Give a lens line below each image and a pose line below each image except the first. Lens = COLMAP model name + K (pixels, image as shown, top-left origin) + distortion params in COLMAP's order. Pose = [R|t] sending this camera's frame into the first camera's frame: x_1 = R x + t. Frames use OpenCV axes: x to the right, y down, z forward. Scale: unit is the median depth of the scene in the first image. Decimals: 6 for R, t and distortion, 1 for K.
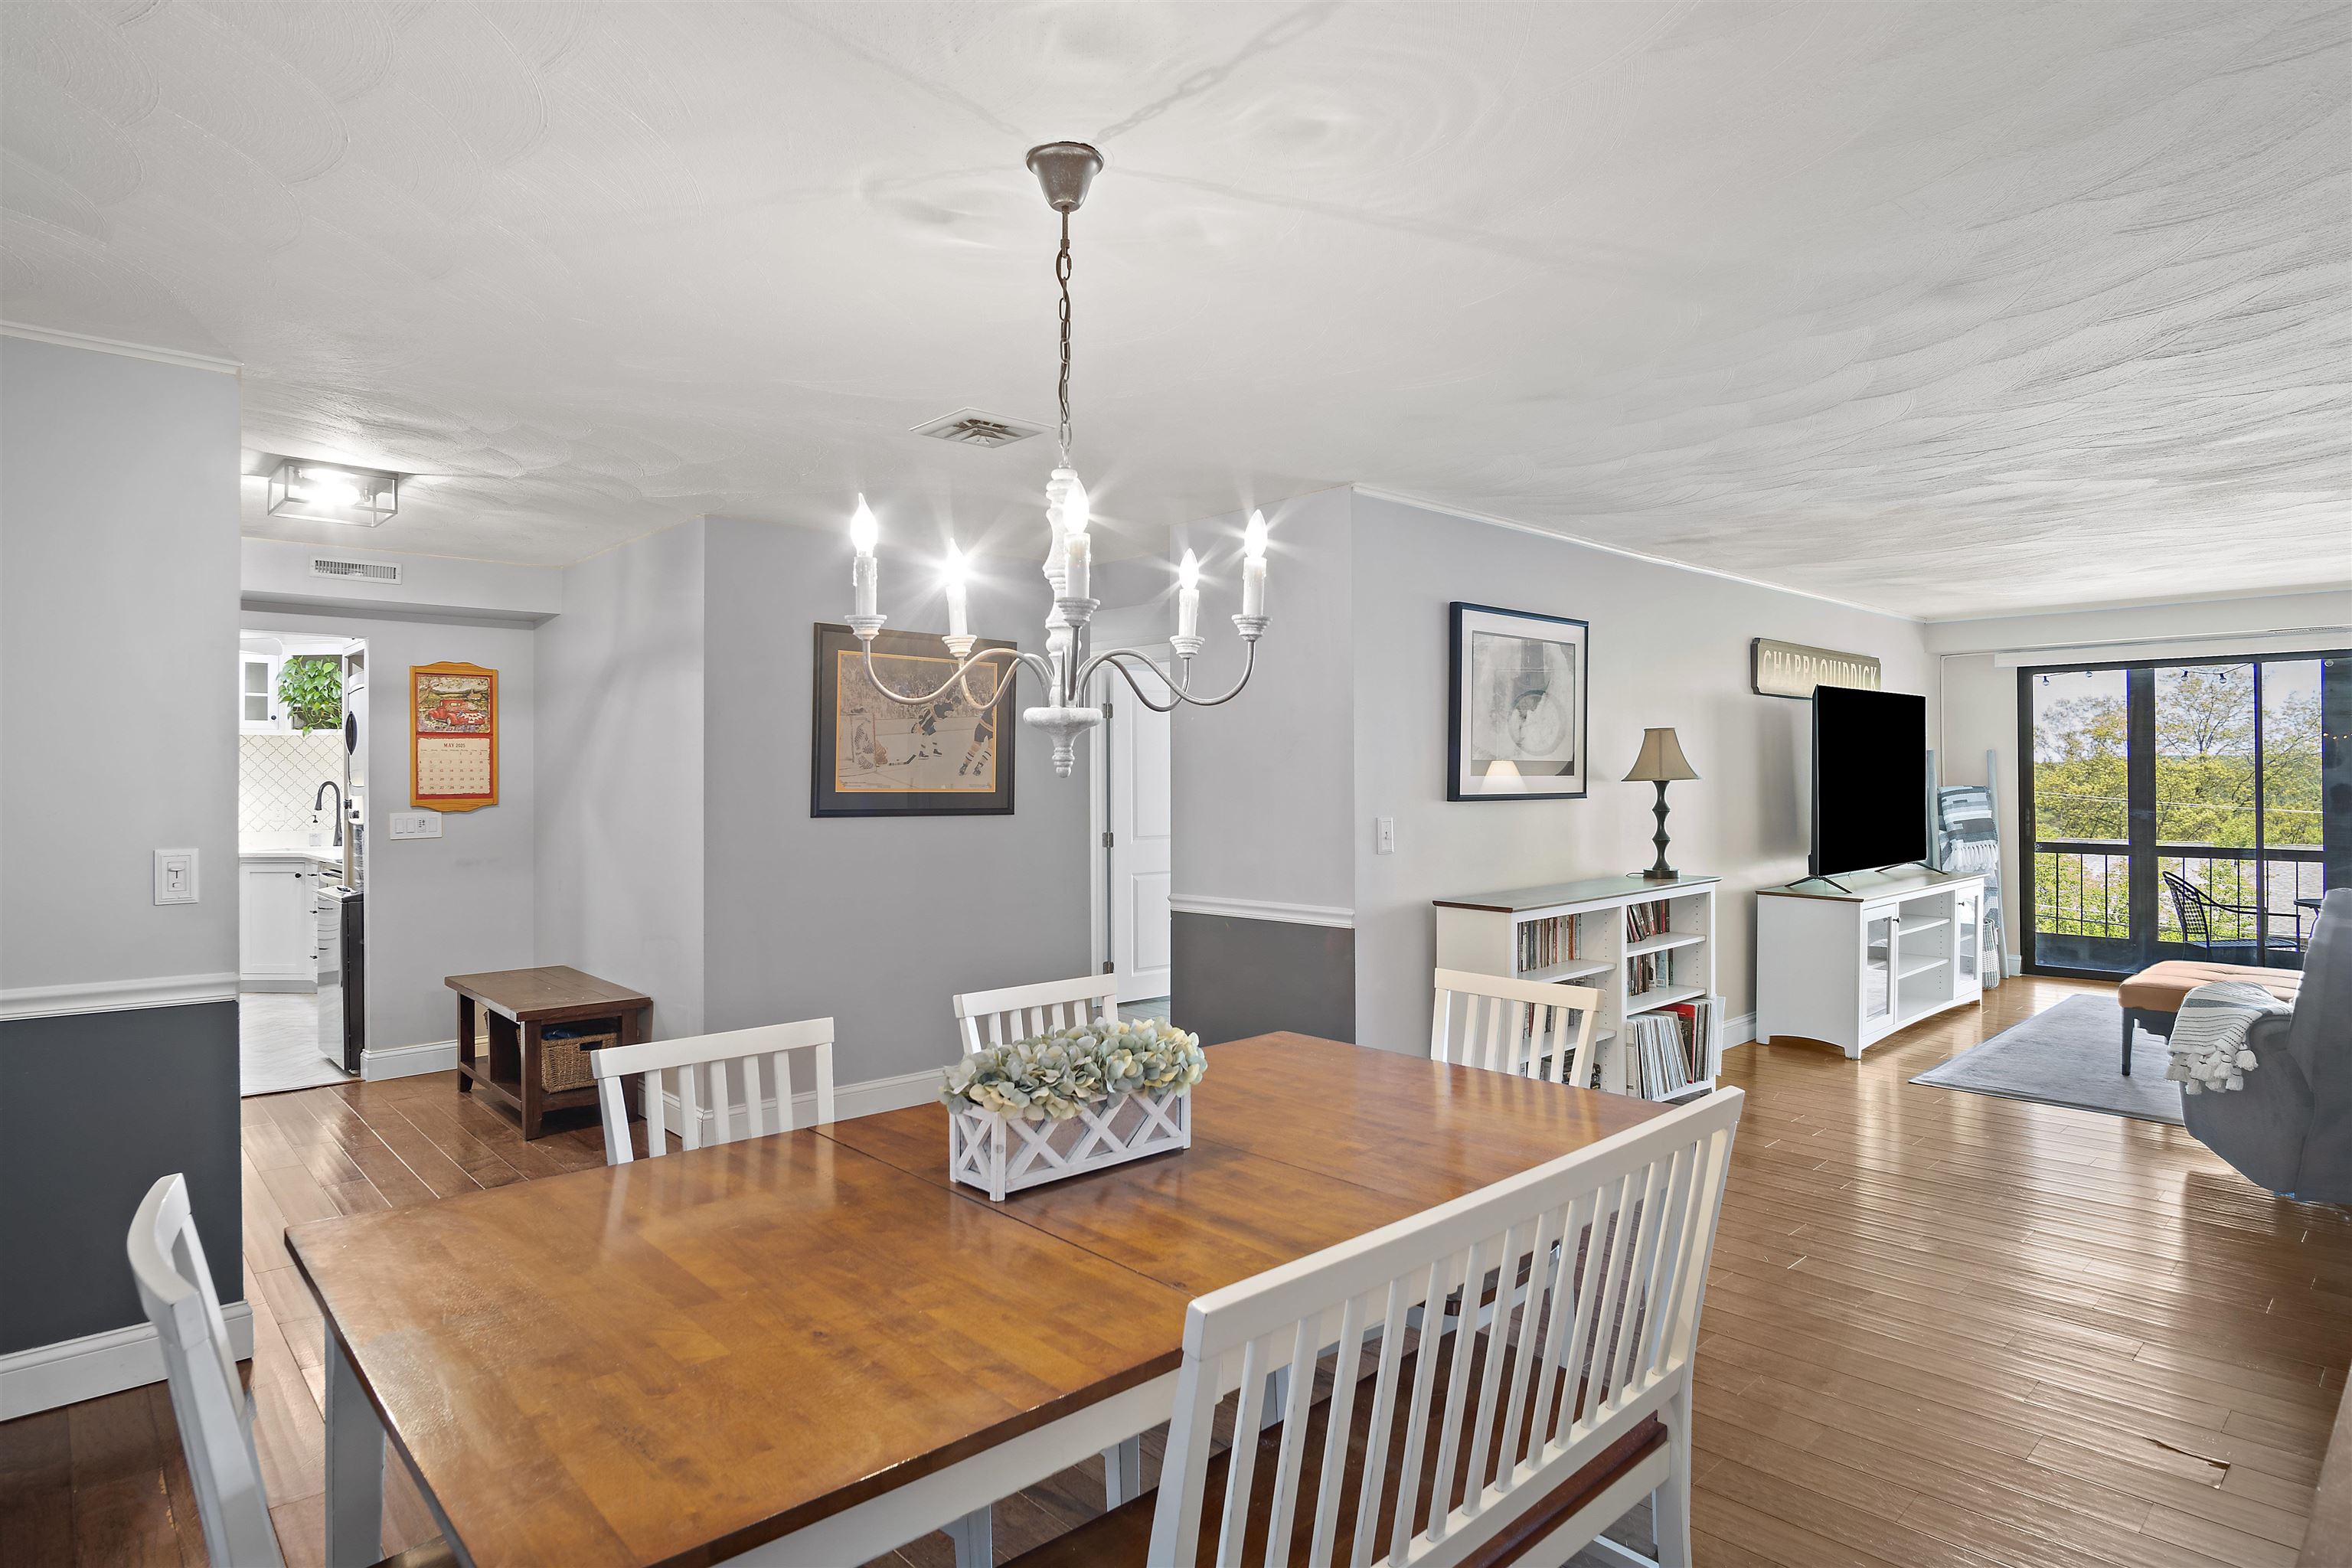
lens RADIAL K [[1296.9, 0, 1173.2], [0, 1296.9, 764.9], [0, 0, 1]] dist [-0.028616, 0.007798]
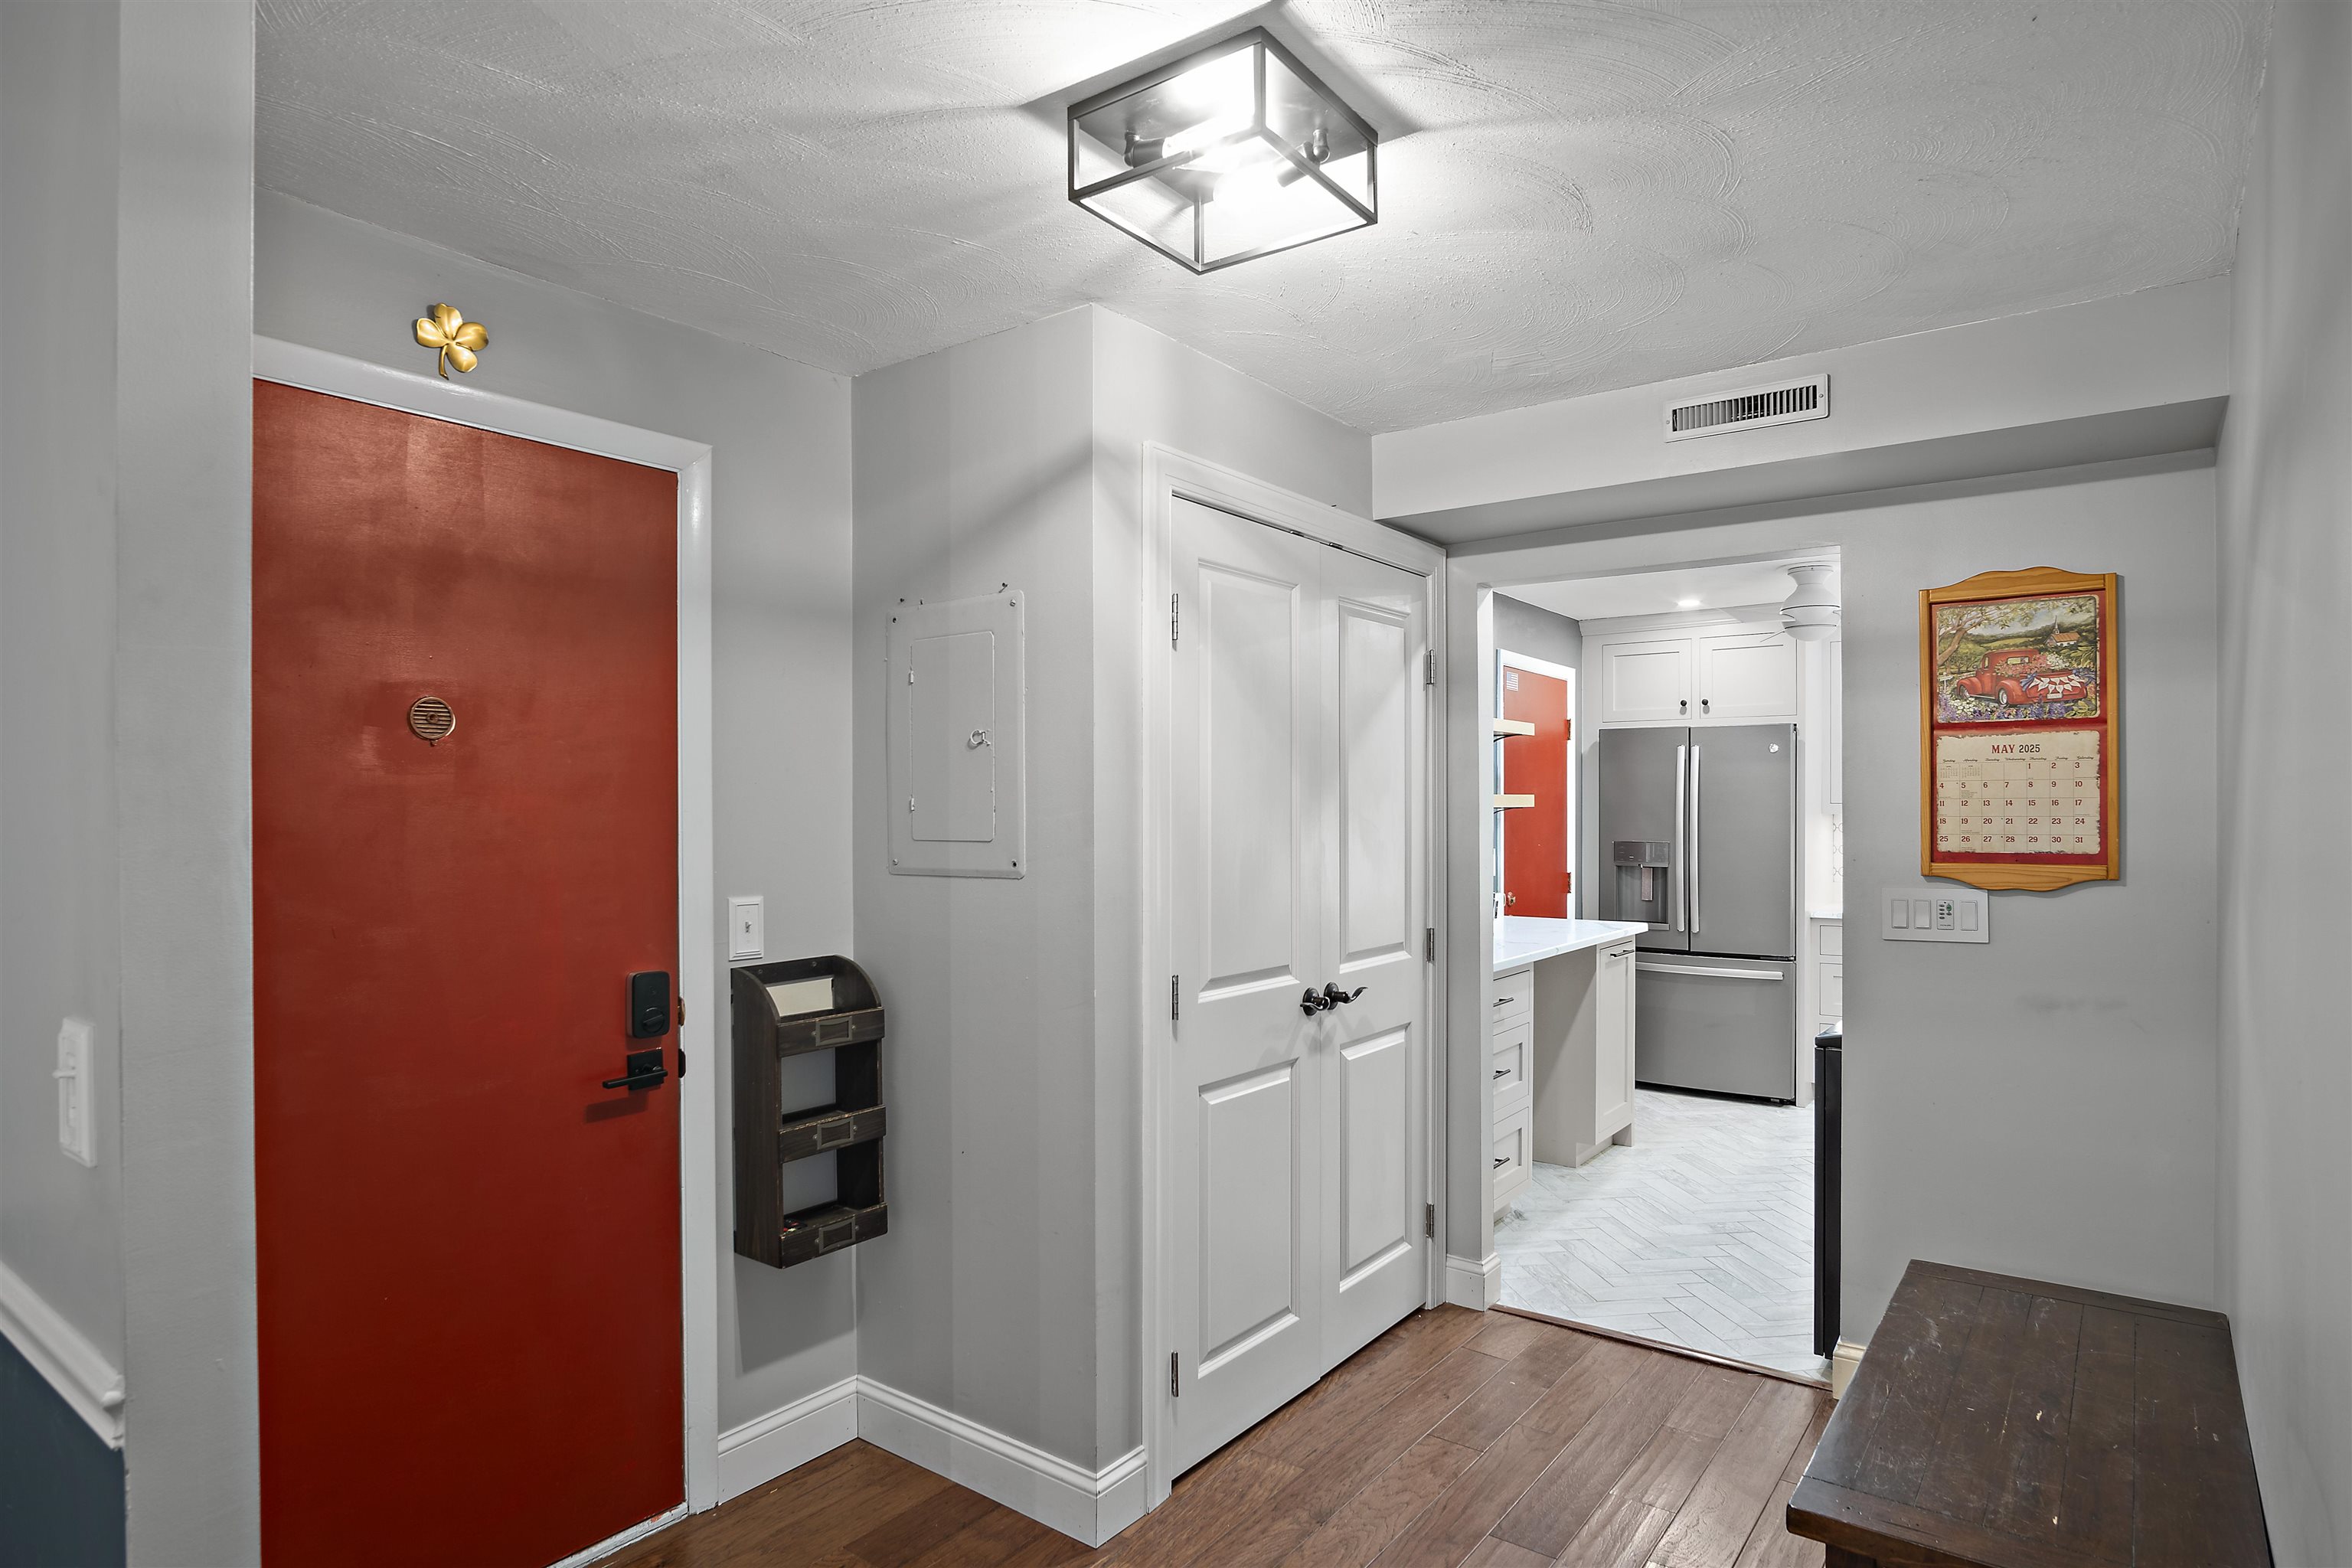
lens RADIAL K [[1296.9, 0, 1162.8], [0, 1296.9, 814.0], [0, 0, 1]] dist [-0.028616, 0.007798]
pose [[0.163404, 0.011359, -0.986494, -0.160145], [0.008047, 0.999885, 0.012846, 0.000100], [0.986526, -0.010038, 0.163294, 0.658870]]
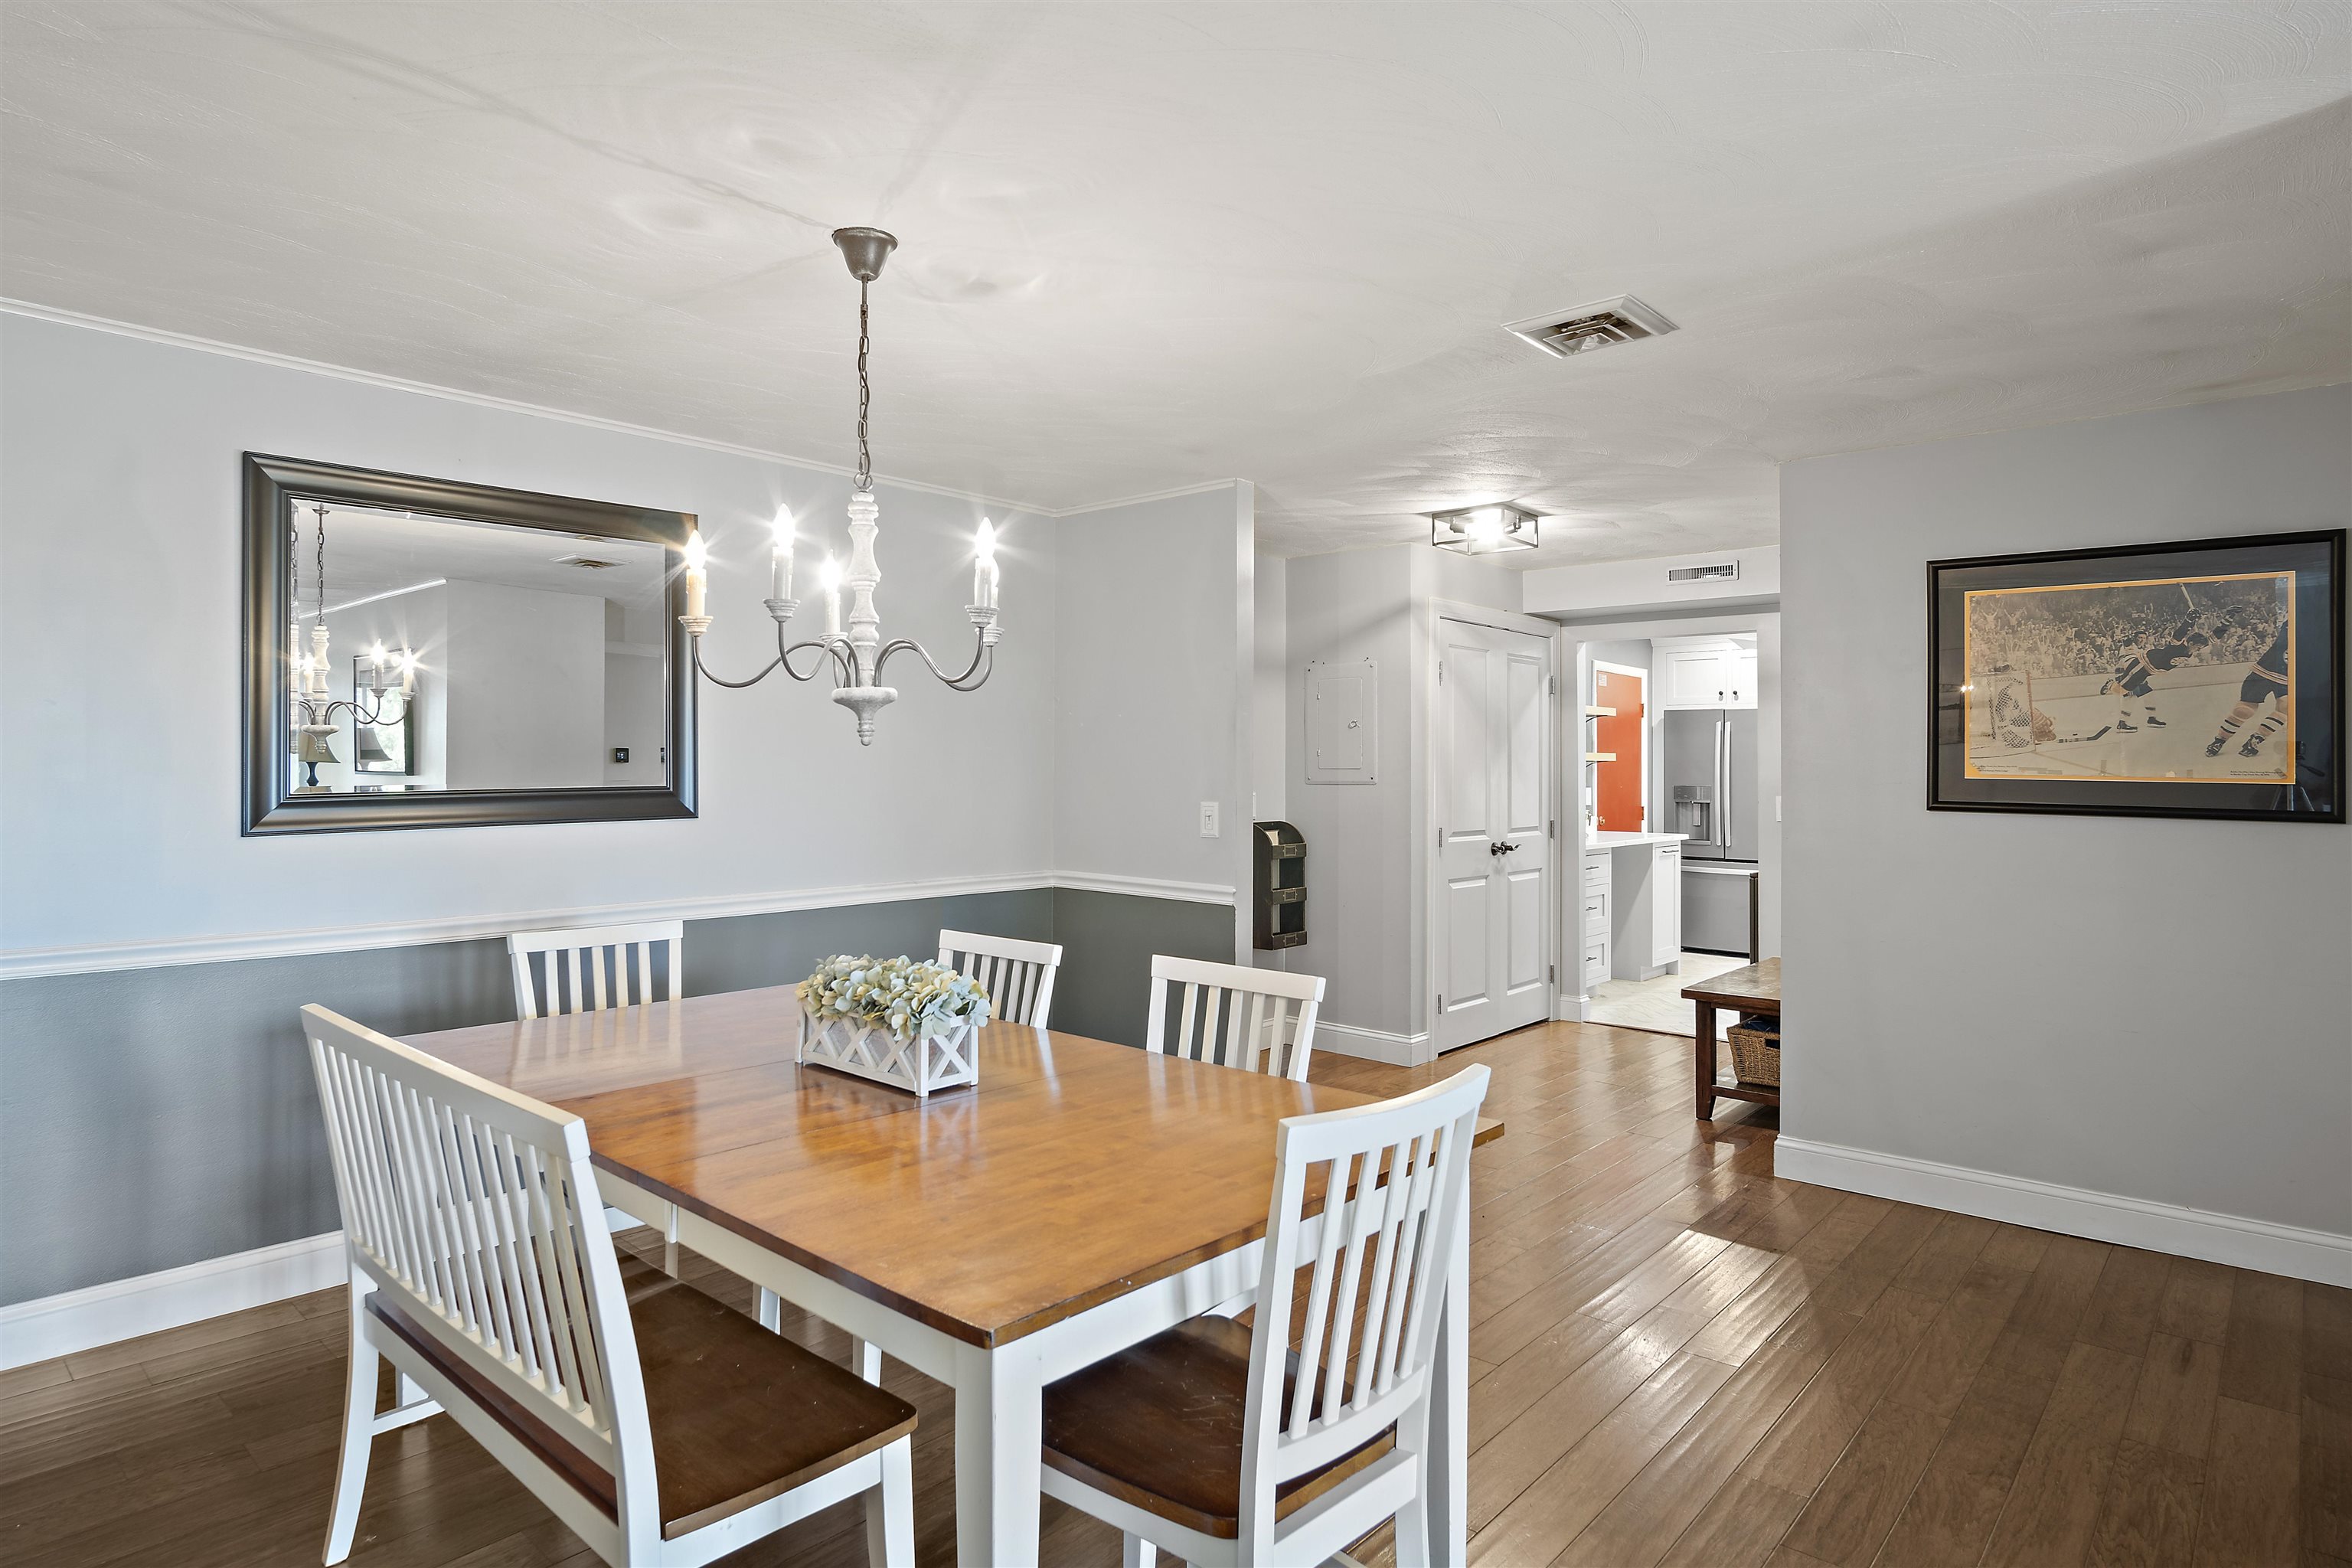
lens RADIAL K [[1296.9, 0, 1149.5], [0, 1296.9, 749.2], [0, 0, 1]] dist [-0.028616, 0.007798]
pose [[0.076143, -0.009856, -0.997048, 0.413105], [0.002266, 0.999950, -0.009712, 0.009257], [0.997094, -0.001520, 0.076162, 0.424186]]
